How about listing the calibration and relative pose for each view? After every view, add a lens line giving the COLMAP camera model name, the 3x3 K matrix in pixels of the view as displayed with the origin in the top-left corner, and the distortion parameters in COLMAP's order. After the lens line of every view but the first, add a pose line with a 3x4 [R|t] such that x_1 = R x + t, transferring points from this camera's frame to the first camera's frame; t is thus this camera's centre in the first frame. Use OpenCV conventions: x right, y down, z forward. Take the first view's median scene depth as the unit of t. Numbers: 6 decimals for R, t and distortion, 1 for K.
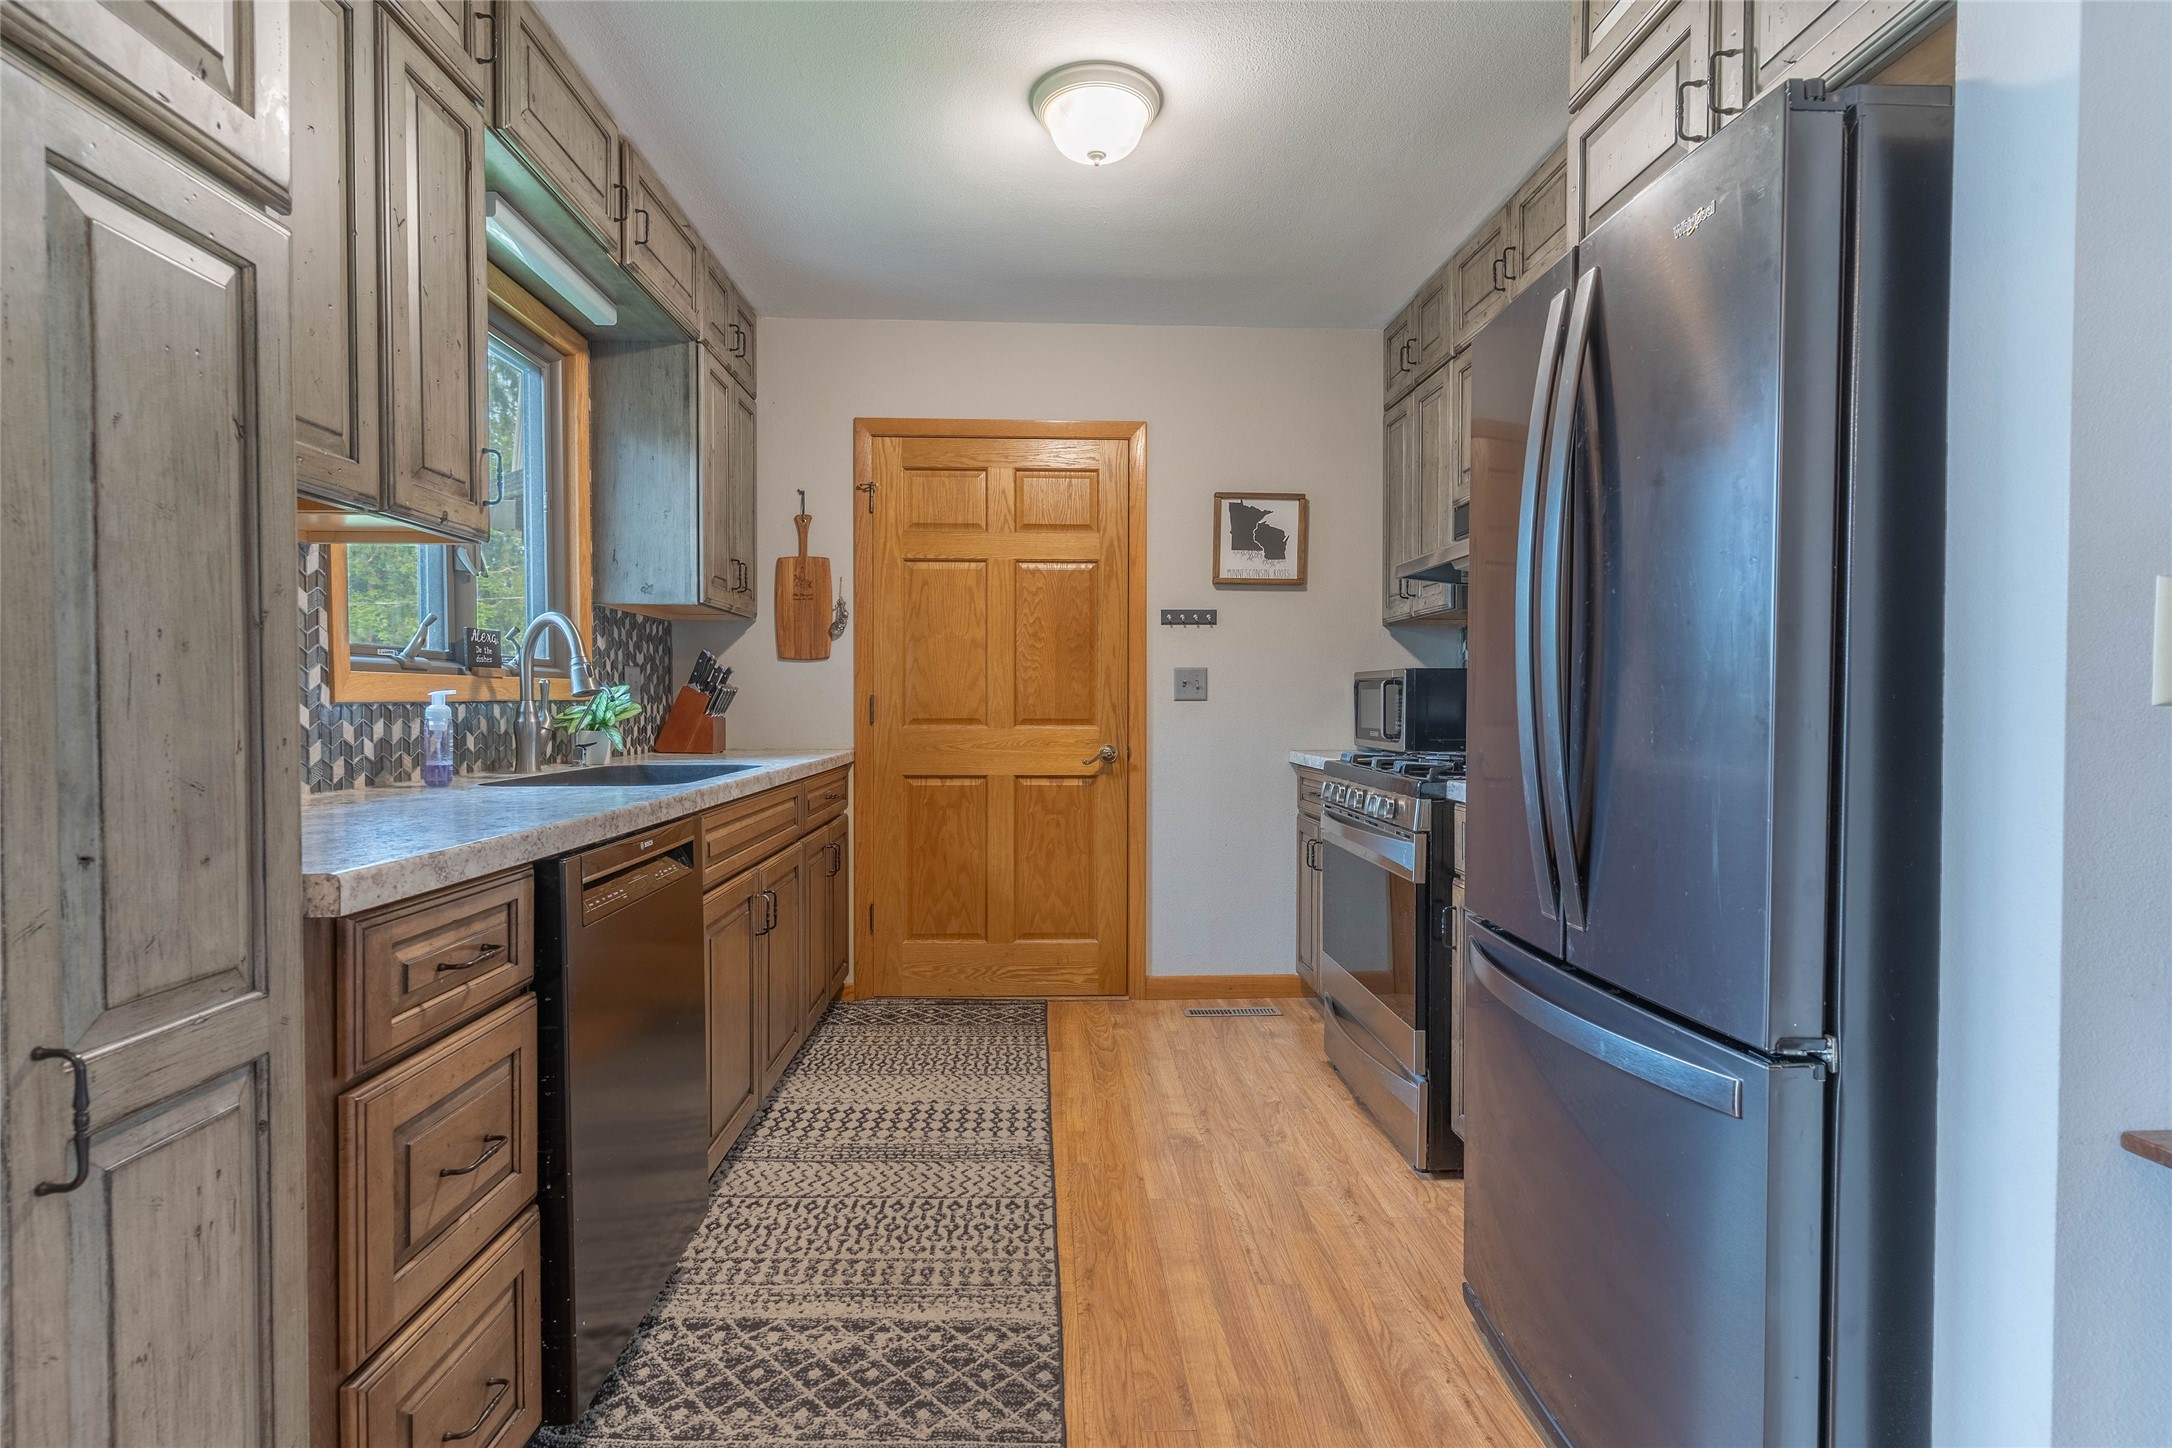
lens RADIAL K [[1037.3, 0, 1076.3], [0, 1037.3, 723.0], [0, 0, 1]] dist [0.004240, -0.000678]
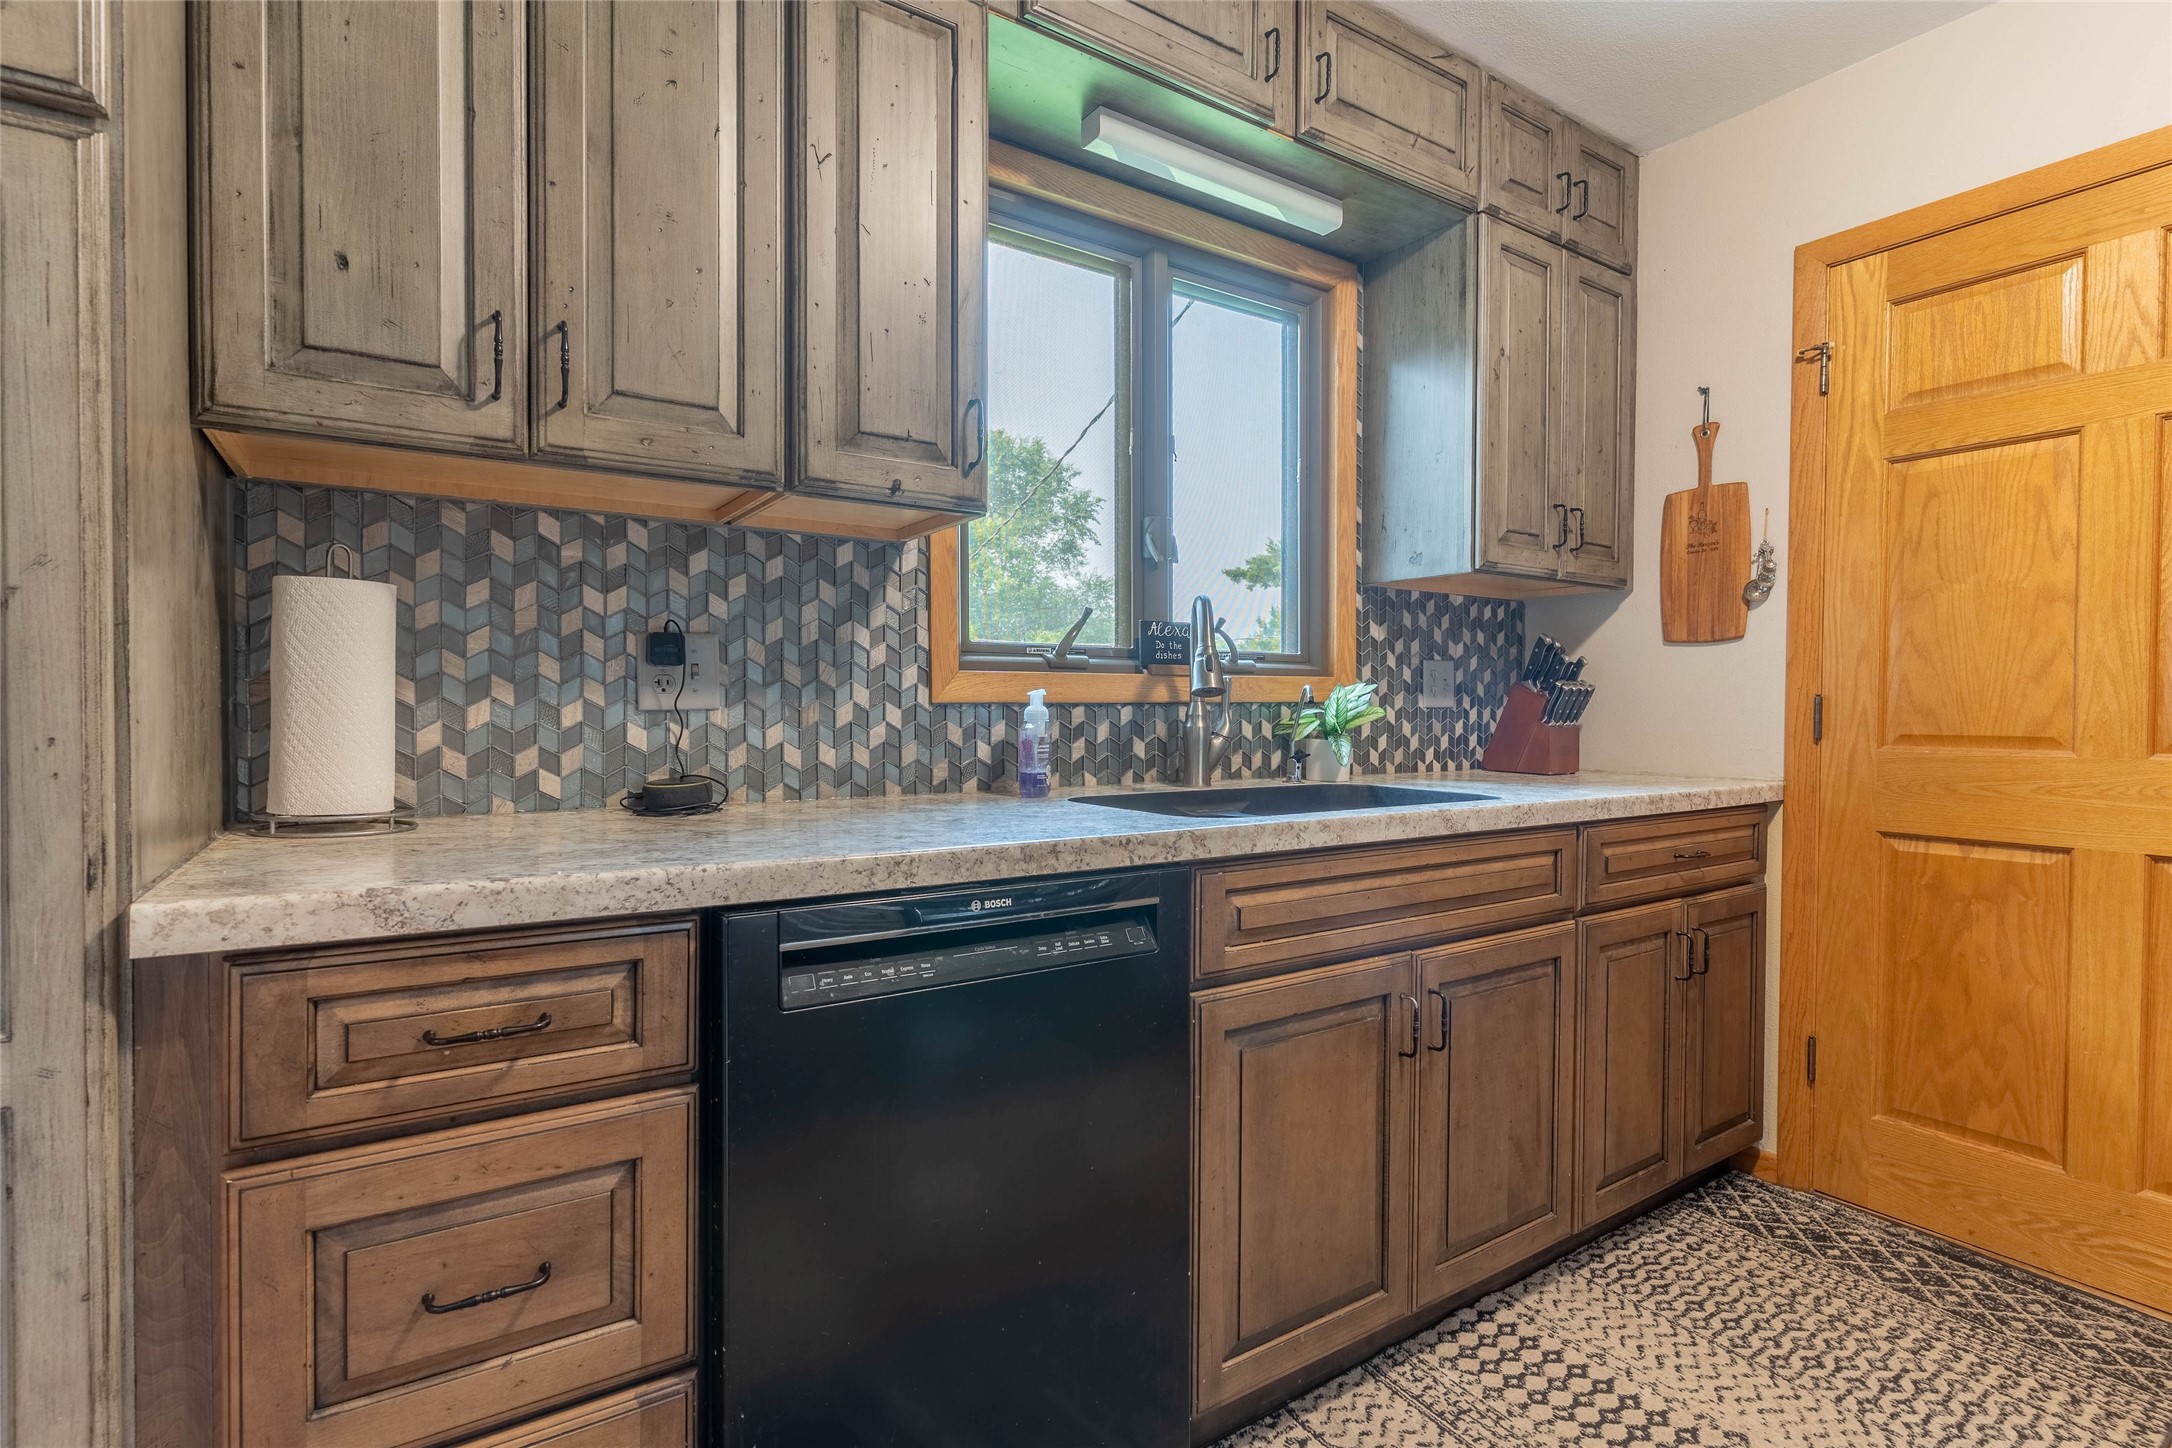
lens RADIAL K [[1037.3, 0, 1076.3], [0, 1037.3, 723.0], [0, 0, 1]] dist [0.004240, -0.000678]
pose [[0.523412, 0.014902, -0.851949, 0.106979], [-0.020357, 0.999780, 0.004981, -0.004749], [0.851836, 0.014736, 0.523601, 0.350079]]
